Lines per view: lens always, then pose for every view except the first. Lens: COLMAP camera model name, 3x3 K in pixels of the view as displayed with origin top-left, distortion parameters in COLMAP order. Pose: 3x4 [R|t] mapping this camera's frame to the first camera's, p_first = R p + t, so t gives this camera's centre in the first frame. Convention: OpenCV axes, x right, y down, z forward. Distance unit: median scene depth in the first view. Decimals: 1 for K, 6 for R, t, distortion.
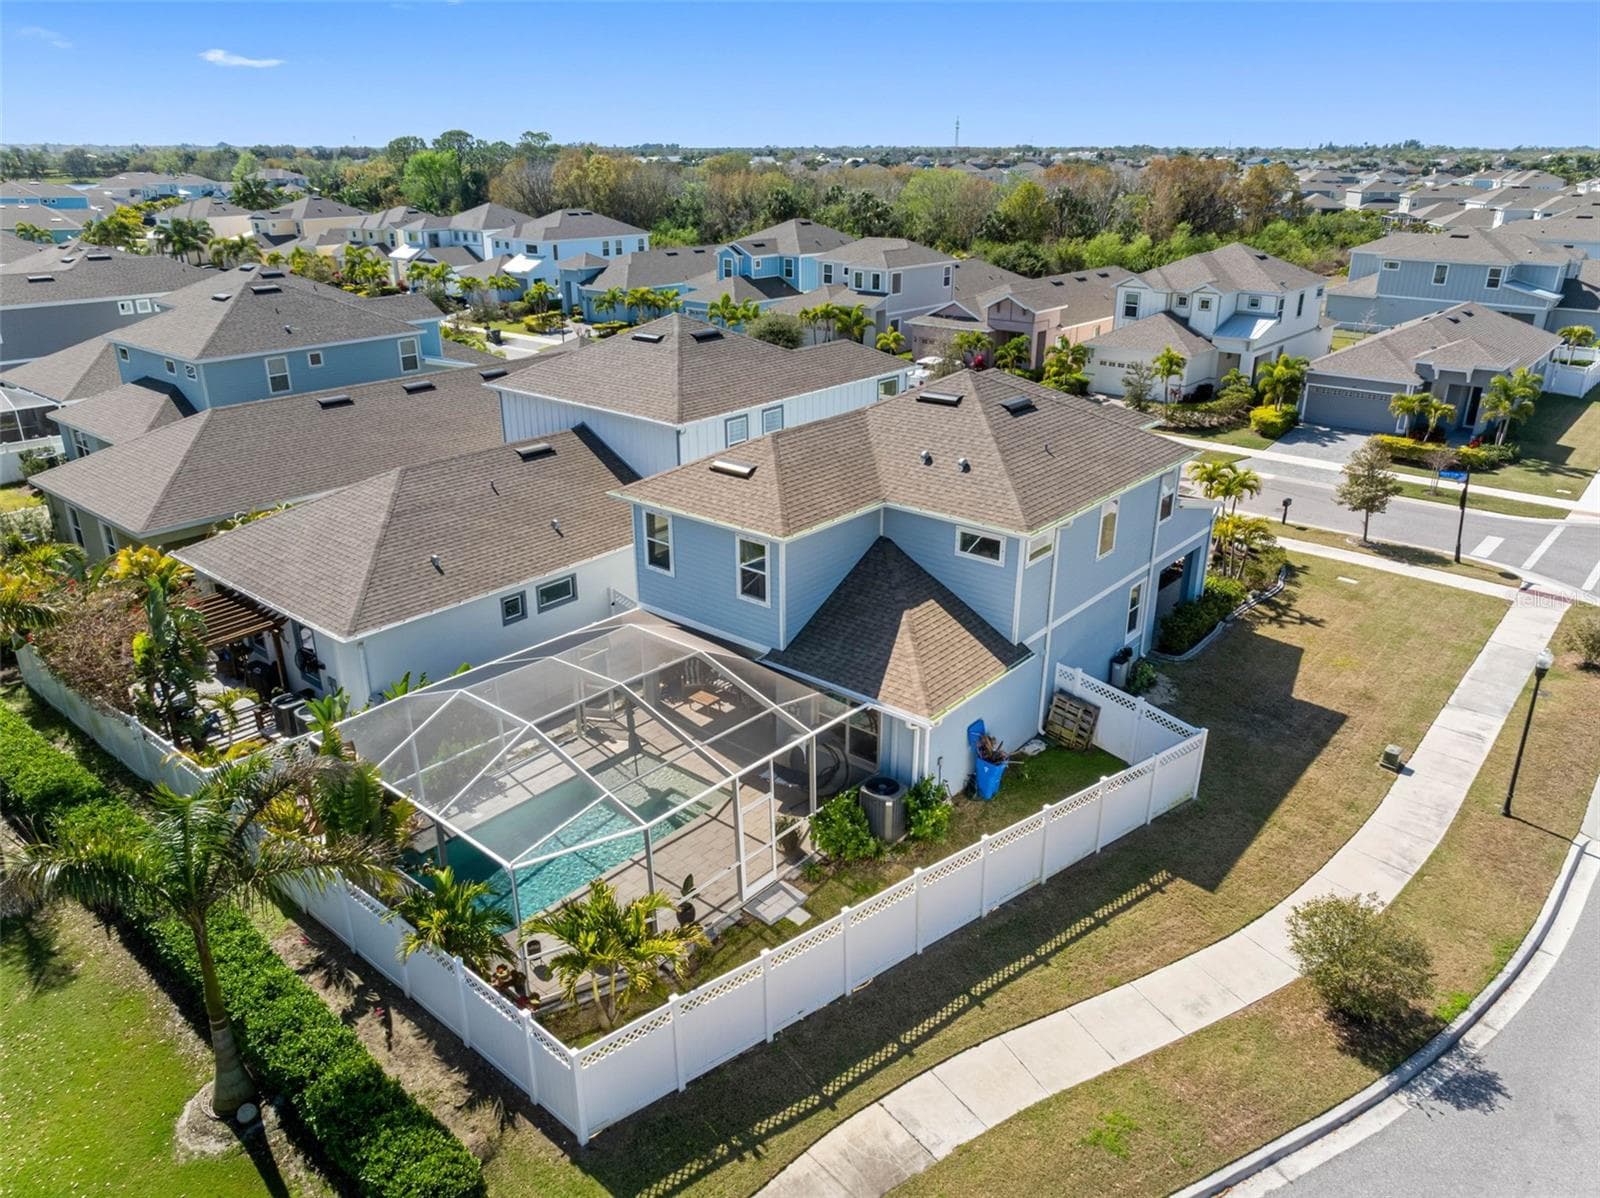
lens RADIAL K [[1115.5, 0, 800.0], [0, 1115.5, 599.0], [0, 0, 1]] dist [-0.000362, -0.002548]
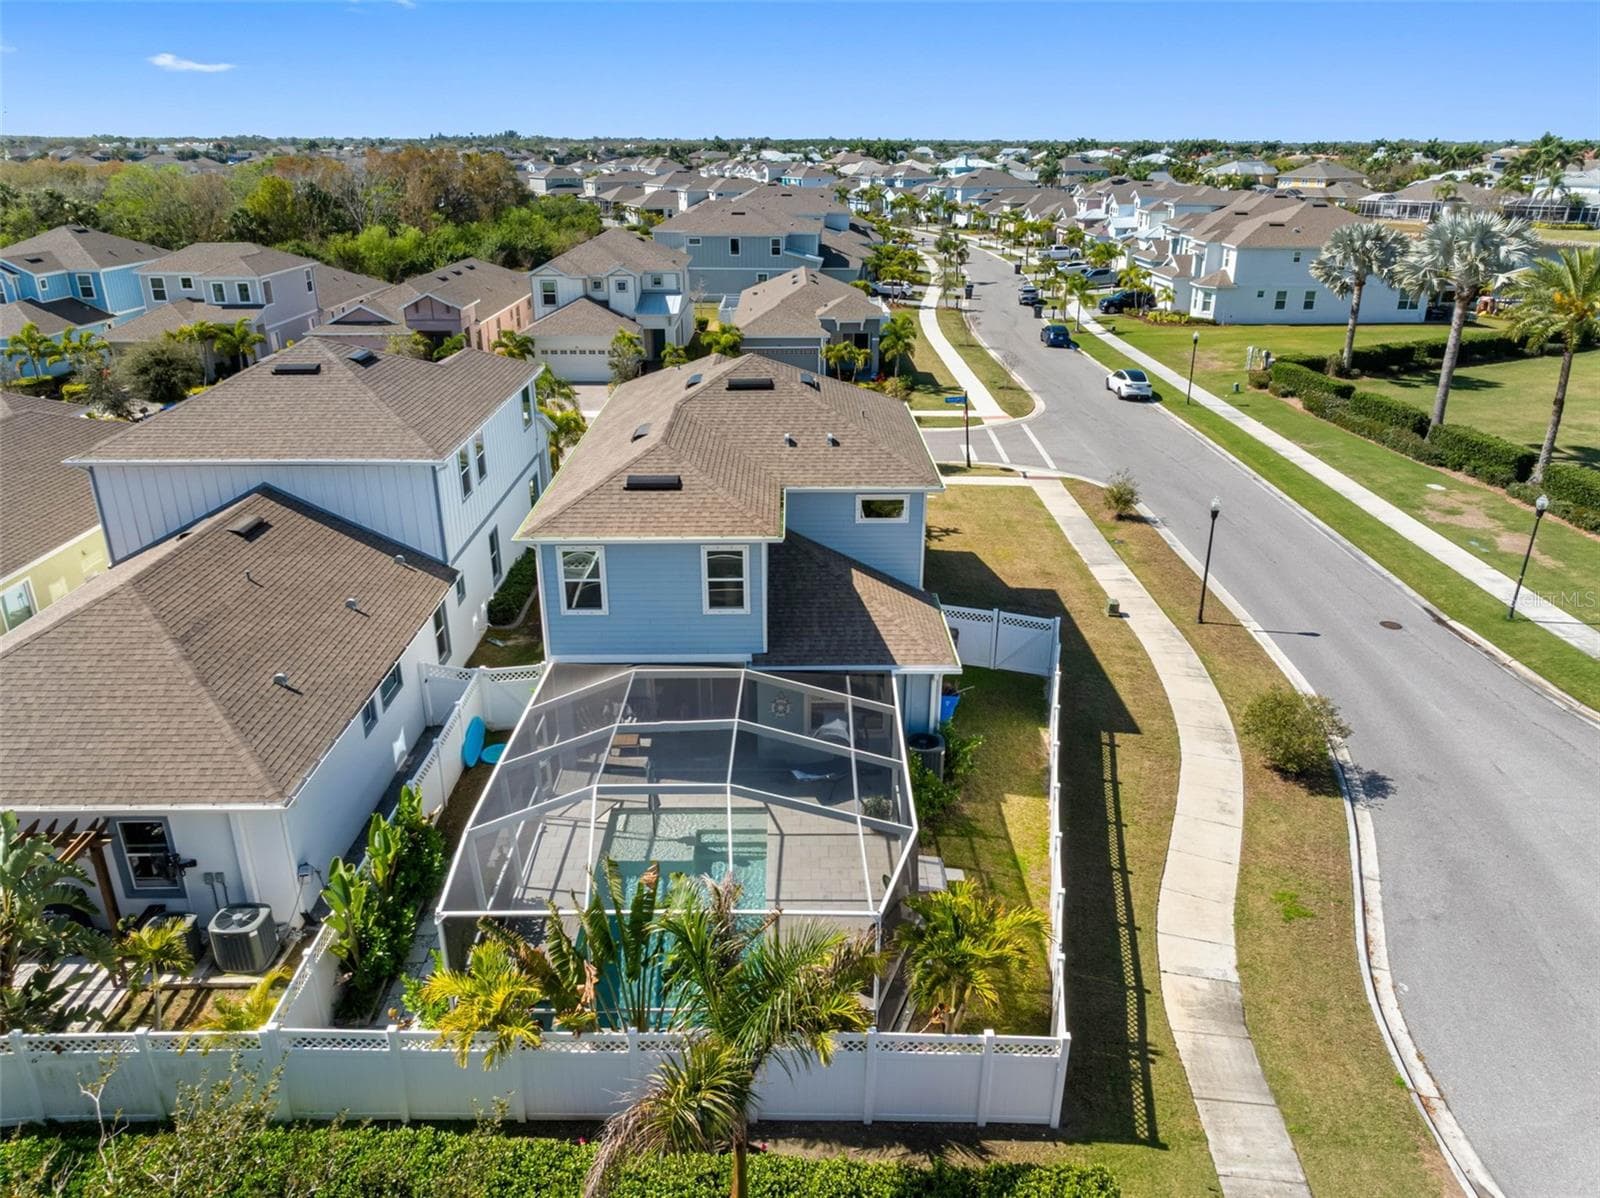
lens RADIAL K [[1121.0, 0, 800.0], [0, 1121.0, 599.0], [0, 0, 1]] dist [-0.007879, 0.009559]
pose [[0.758624, -0.247415, 0.602724, -0.360315], [0.243762, 0.965688, 0.089597, -0.050223], [-0.604211, 0.078951, 0.792904, 0.124214]]
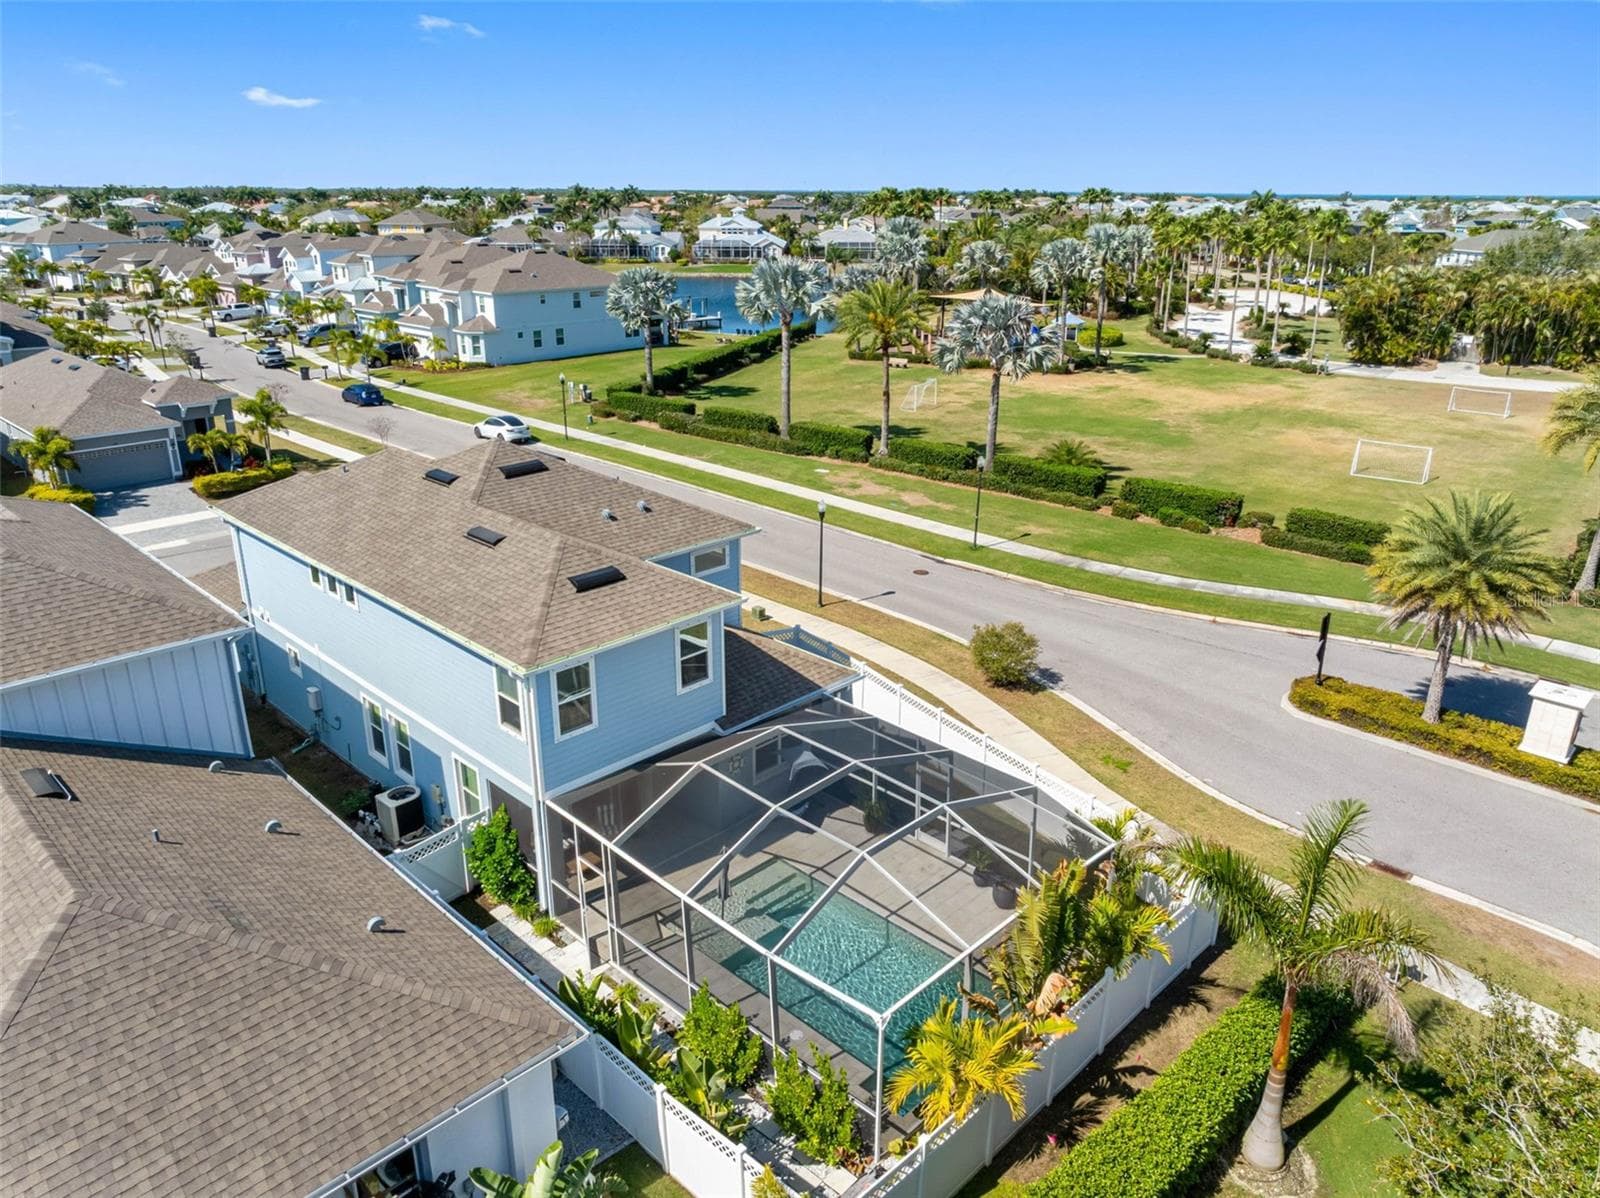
lens RADIAL K [[1115.5, 0, 800.0], [0, 1115.5, 599.0], [0, 0, 1]] dist [-0.000362, -0.002548]
pose [[0.074071, -0.344553, 0.935840, -0.569768], [0.368342, 0.881513, 0.295398, -0.197554], [-0.926735, 0.322829, 0.192208, 0.447073]]
